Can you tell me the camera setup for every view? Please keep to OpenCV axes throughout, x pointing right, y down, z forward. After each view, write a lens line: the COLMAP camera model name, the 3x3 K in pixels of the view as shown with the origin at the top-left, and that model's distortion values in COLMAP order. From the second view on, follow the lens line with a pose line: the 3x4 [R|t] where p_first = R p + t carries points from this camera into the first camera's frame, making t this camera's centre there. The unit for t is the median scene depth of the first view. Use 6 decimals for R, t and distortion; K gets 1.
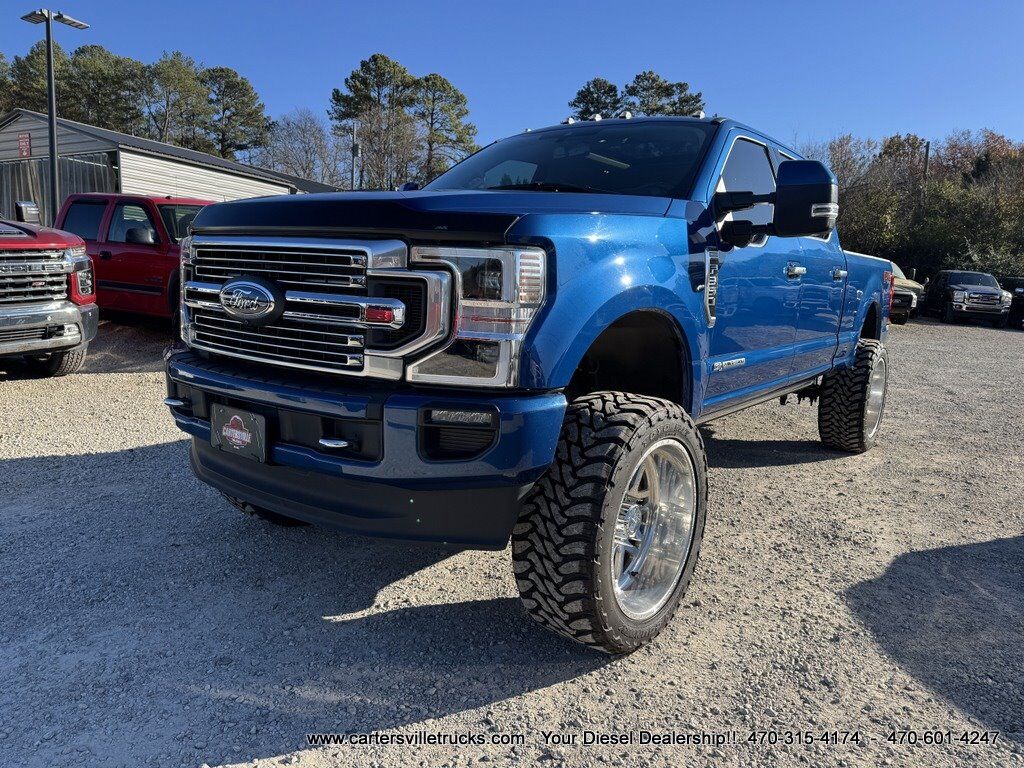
lens RADIAL K [[717.7, 0, 509.8], [0, 717.7, 383.2], [0, 0, 1]] dist [0.065642, -0.084983]
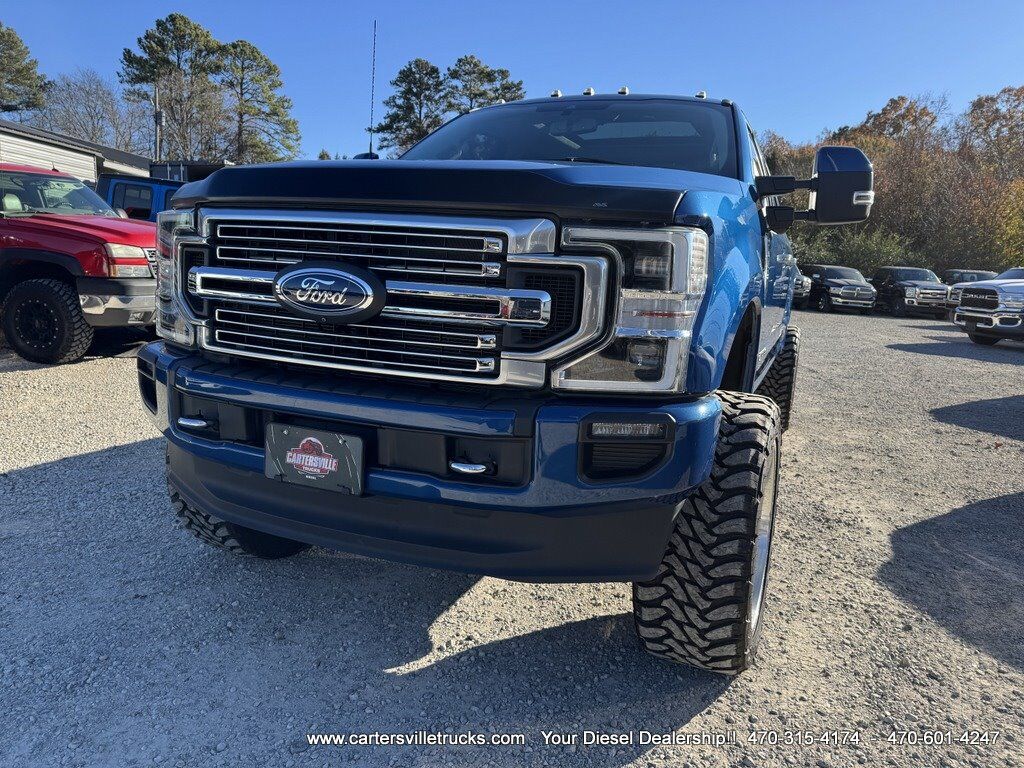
lens RADIAL K [[723.0, 0, 509.6], [0, 723.0, 380.5], [0, 0, 1]] dist [0.039588, -0.044696]
pose [[0.970587, -0.031998, 0.238613, -0.297544], [0.027870, 0.999398, 0.020655, -0.023796], [-0.239130, -0.013397, 0.970895, 0.150098]]
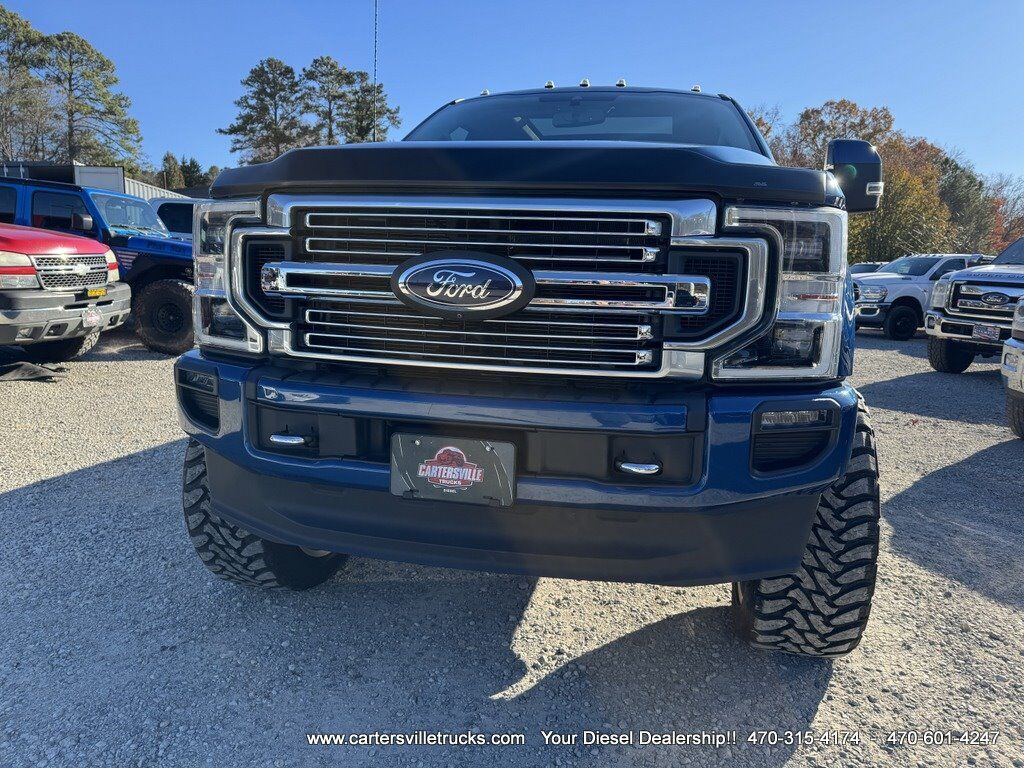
lens RADIAL K [[724.0, 0, 512.0], [0, 724.0, 384.0], [0, 0, 1]] dist [0.039806, -0.043960]
pose [[0.908947, -0.077484, 0.409648, -0.511416], [0.072803, 0.996980, 0.027037, -0.027100], [-0.410506, 0.005248, 0.911843, 0.273821]]
